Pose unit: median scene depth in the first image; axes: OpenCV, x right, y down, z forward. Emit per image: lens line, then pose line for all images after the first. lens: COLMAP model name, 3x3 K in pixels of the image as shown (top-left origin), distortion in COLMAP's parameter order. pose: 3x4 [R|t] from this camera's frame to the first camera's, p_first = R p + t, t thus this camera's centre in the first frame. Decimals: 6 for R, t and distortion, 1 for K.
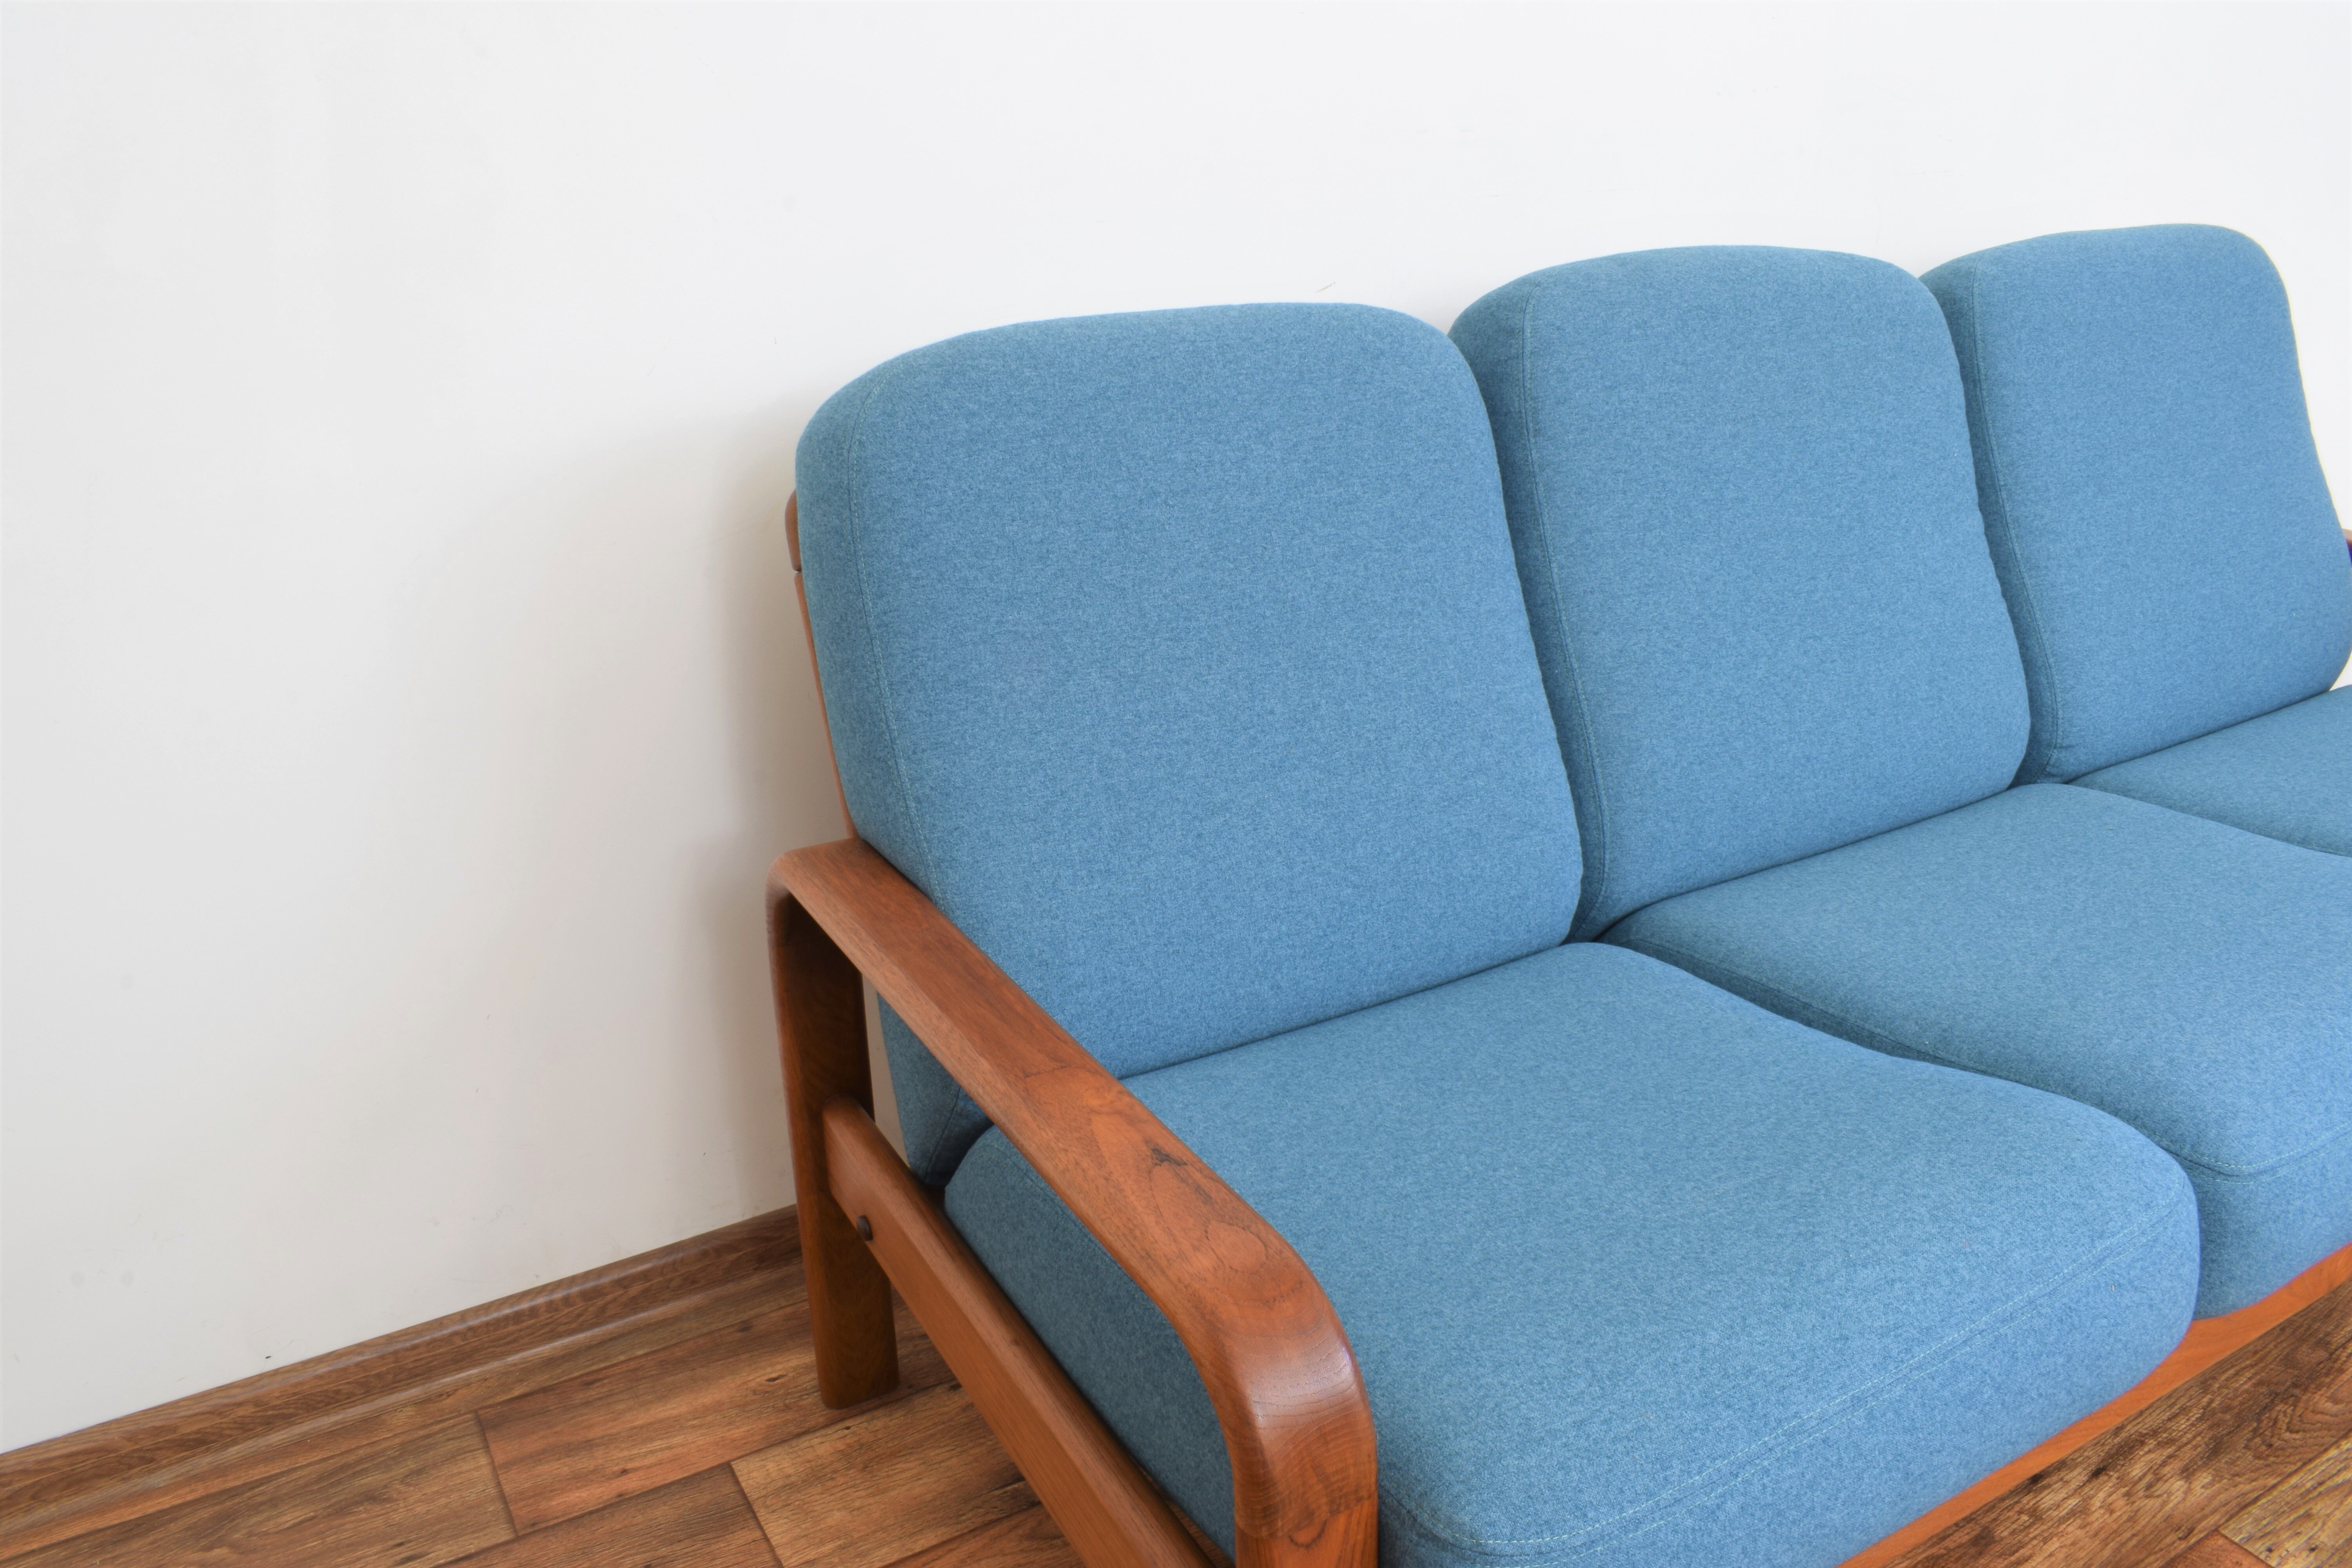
lens RADIAL K [[1824.0, 0, 1160.4], [0, 1824.0, 764.8], [0, 0, 1]] dist [-0.100446, 0.018001]
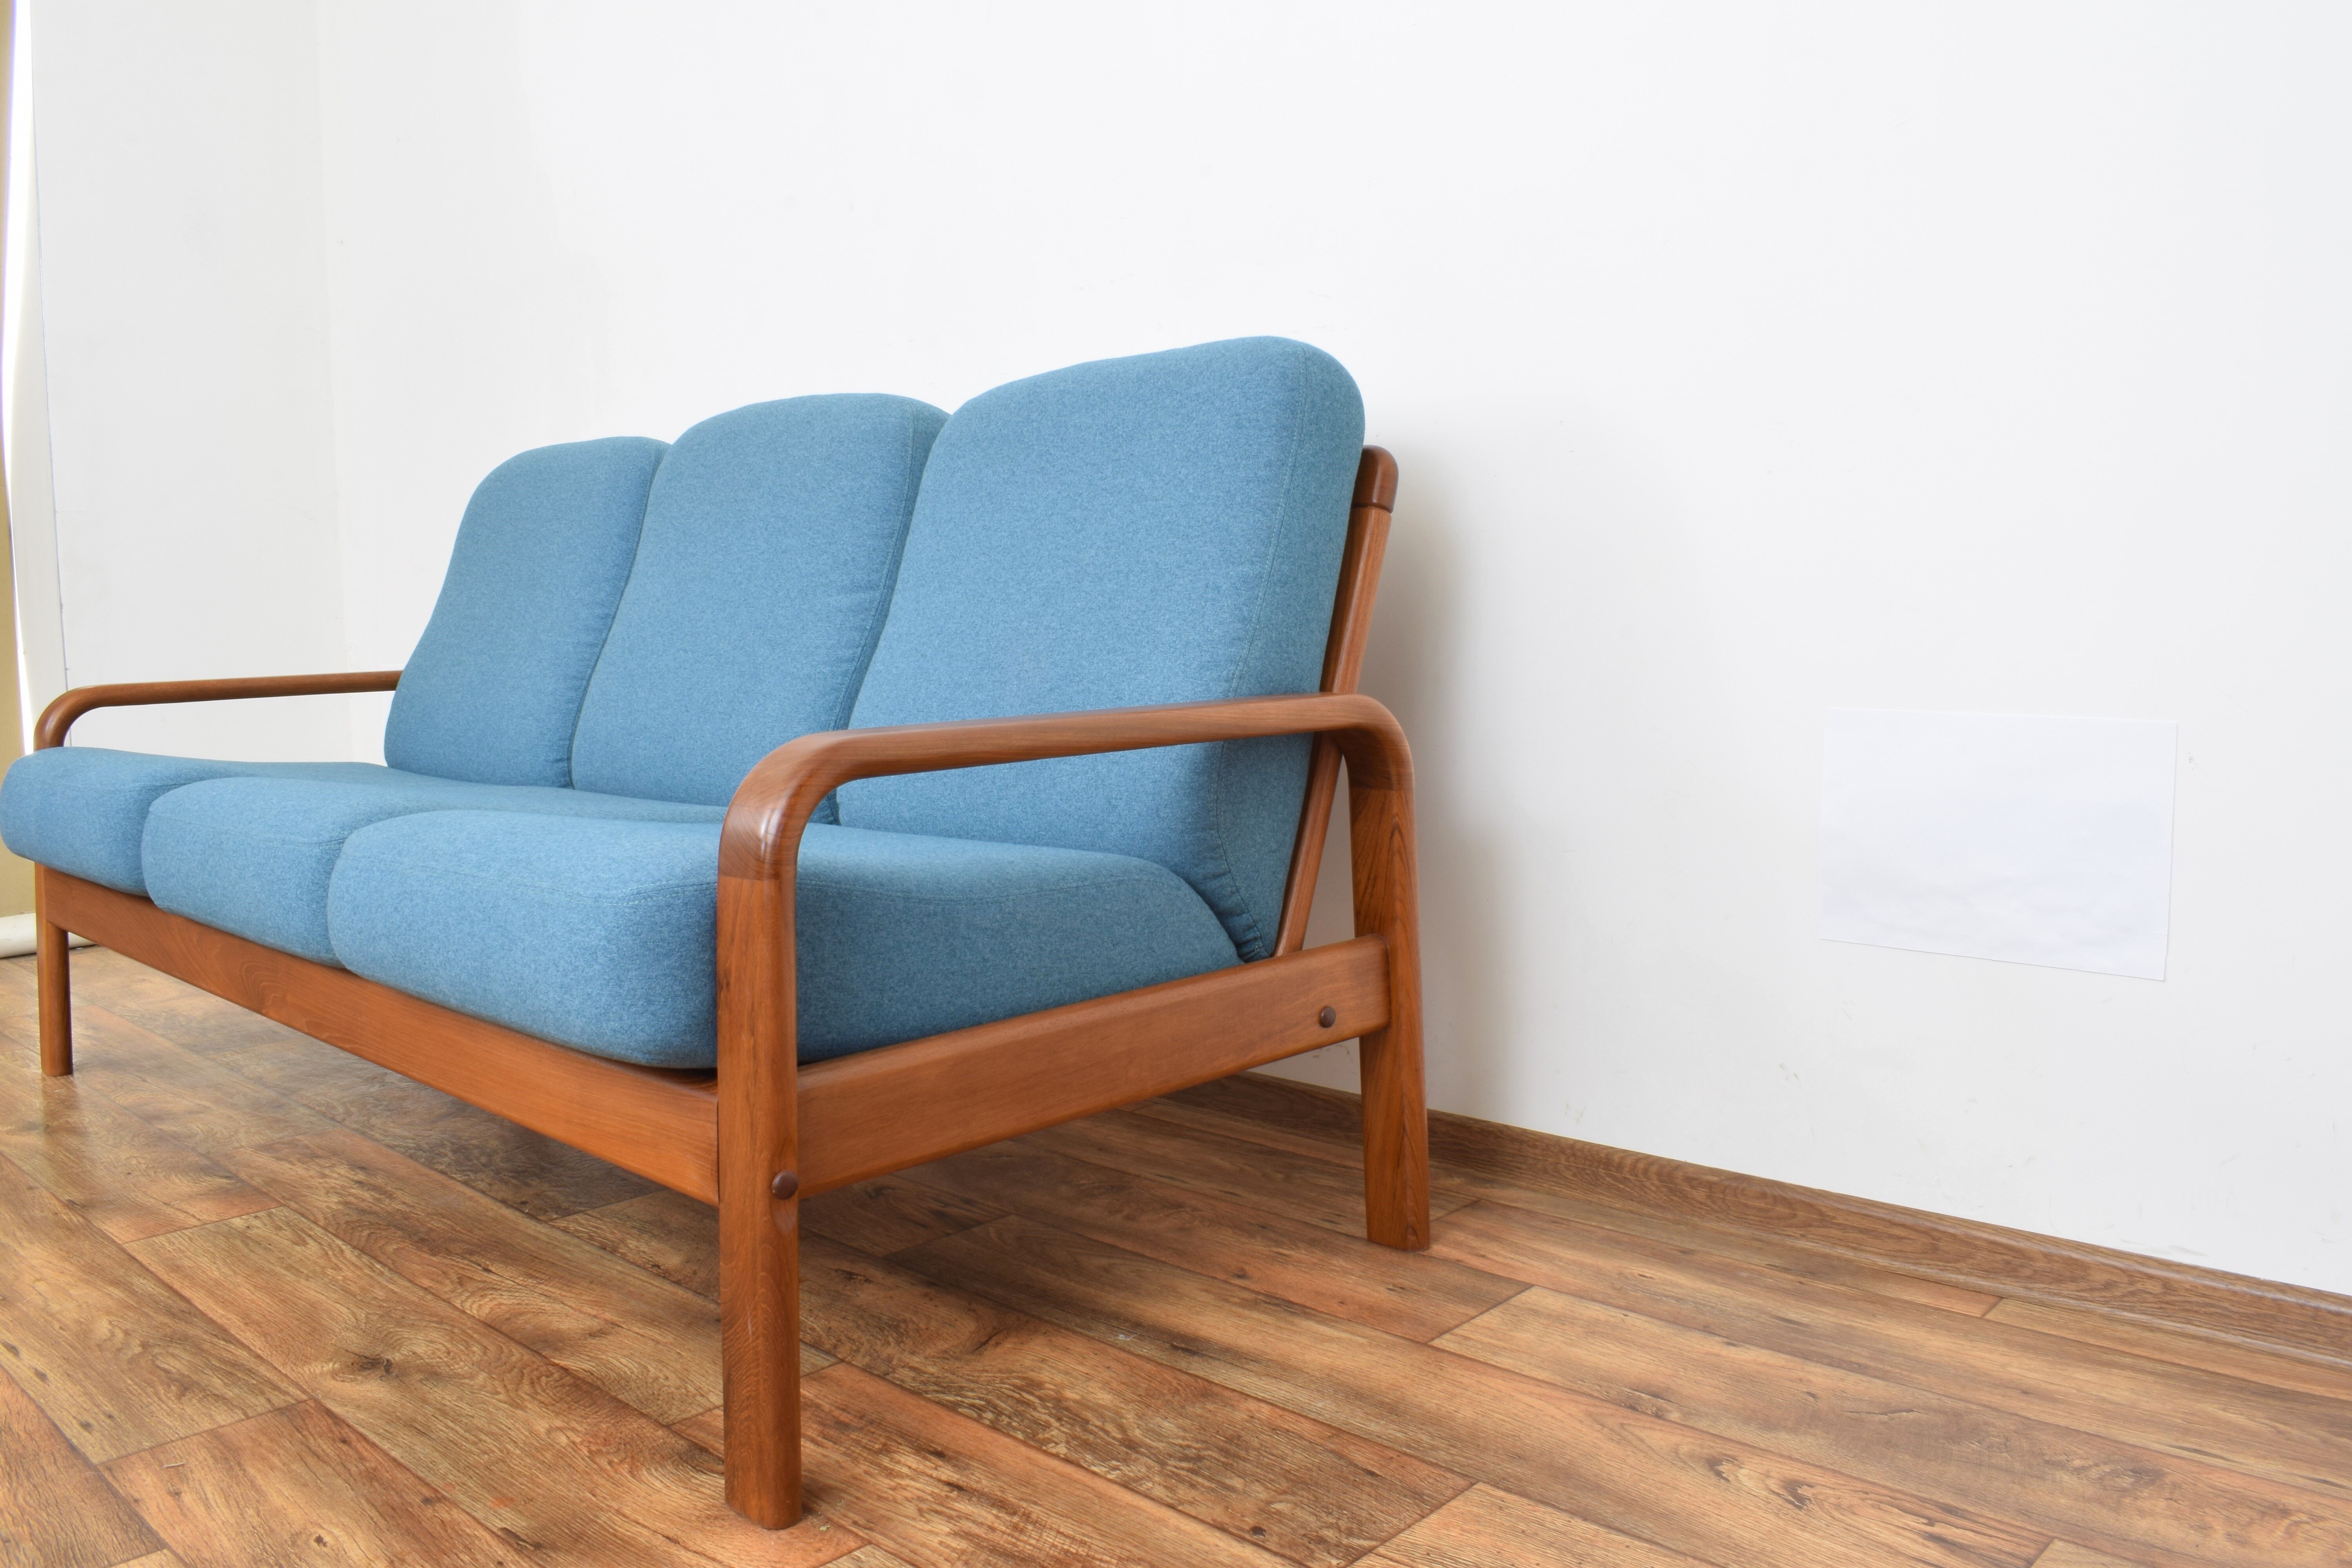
lens RADIAL K [[1824.0, 0, 1178.7], [0, 1824.0, 780.6], [0, 0, 1]] dist [-0.100446, 0.018001]
pose [[0.301433, 0.117244, -0.946252, 1.939725], [-0.332244, 0.943129, 0.011019, -0.125888], [0.893729, 0.311065, 0.323244, 0.973585]]
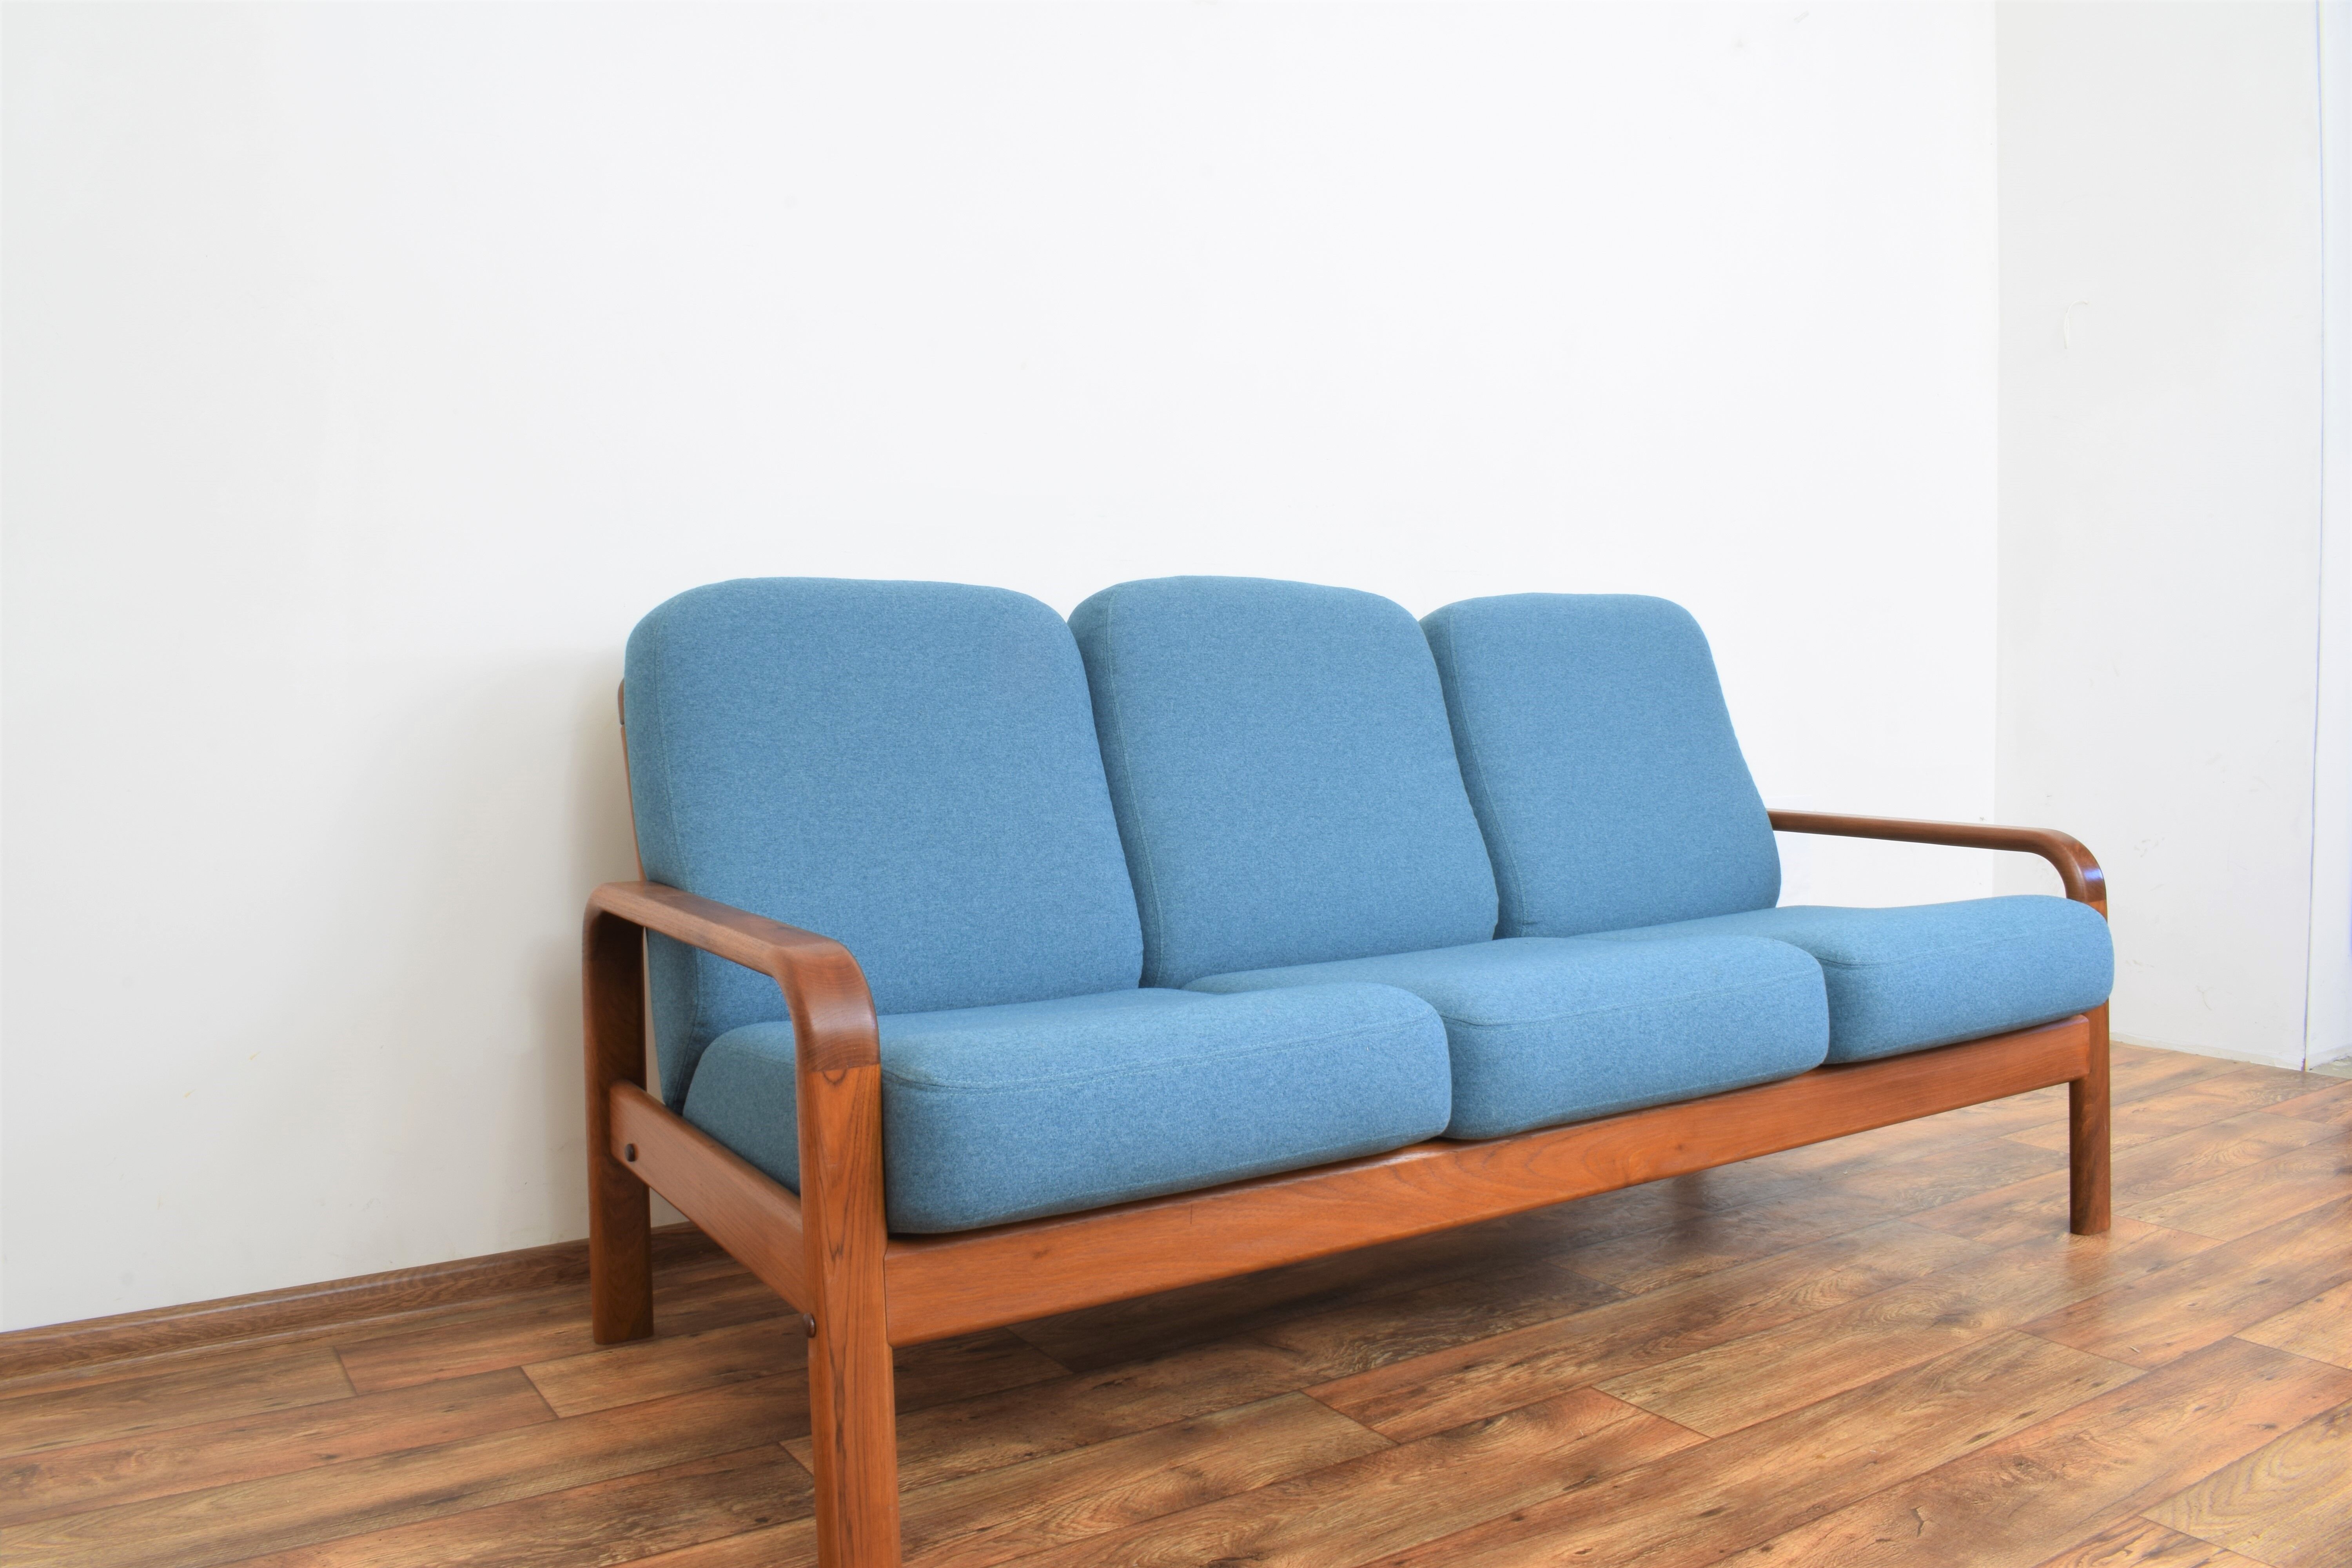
lens RADIAL K [[1824.0, 0, 1161.2], [0, 1824.0, 764.2], [0, 0, 1]] dist [-0.100446, 0.018001]
pose [[0.998434, 0.016257, 0.053527, 0.164924], [0.001287, 0.949911, -0.312519, 0.377059], [-0.055926, 0.312098, 0.948402, -0.452470]]
